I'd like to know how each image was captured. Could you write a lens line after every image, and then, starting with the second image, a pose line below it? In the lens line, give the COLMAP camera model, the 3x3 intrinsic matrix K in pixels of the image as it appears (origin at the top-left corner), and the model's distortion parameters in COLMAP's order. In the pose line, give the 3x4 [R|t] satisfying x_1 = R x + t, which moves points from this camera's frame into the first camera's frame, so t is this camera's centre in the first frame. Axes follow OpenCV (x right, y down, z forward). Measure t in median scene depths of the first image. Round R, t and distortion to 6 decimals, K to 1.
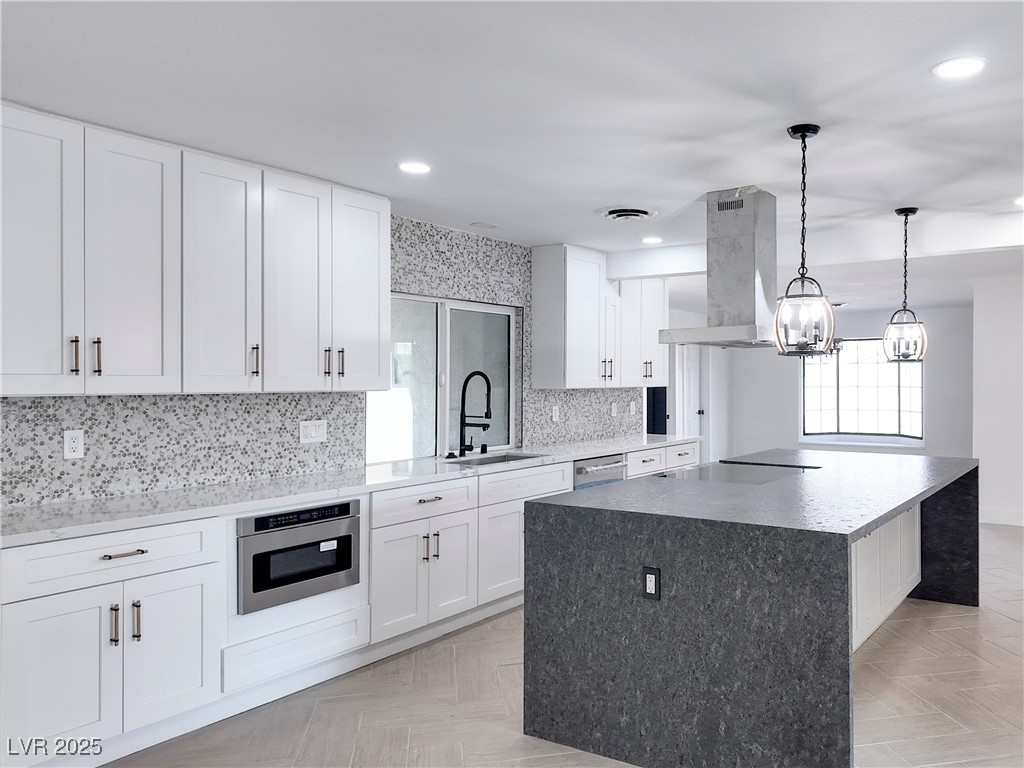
lens RADIAL K [[868.6, 0, 520.3], [0, 868.6, 377.8], [0, 0, 1]] dist [0.081613, -0.109045]
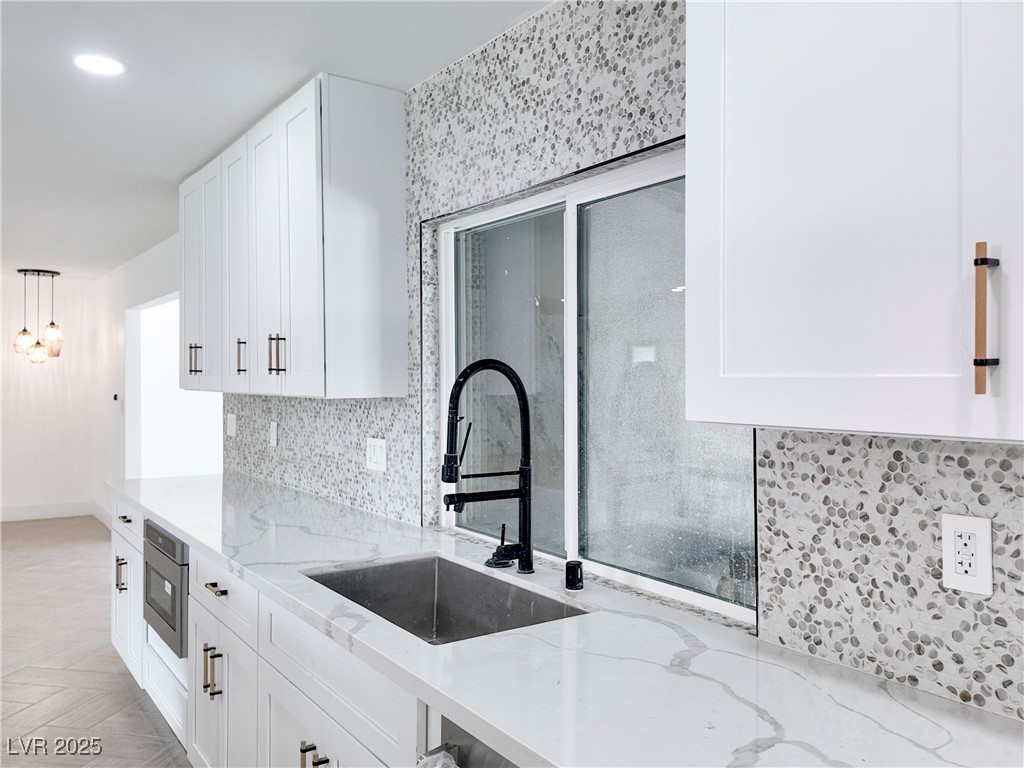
lens RADIAL K [[868.6, 0, 509.4], [0, 868.6, 381.1], [0, 0, 1]] dist [0.081613, -0.109045]
pose [[-0.357539, -0.000280, -0.933898, 0.405720], [-0.003072, 0.999995, 0.000876, 0.002666], [0.933893, 0.003183, -0.357538, 1.478030]]
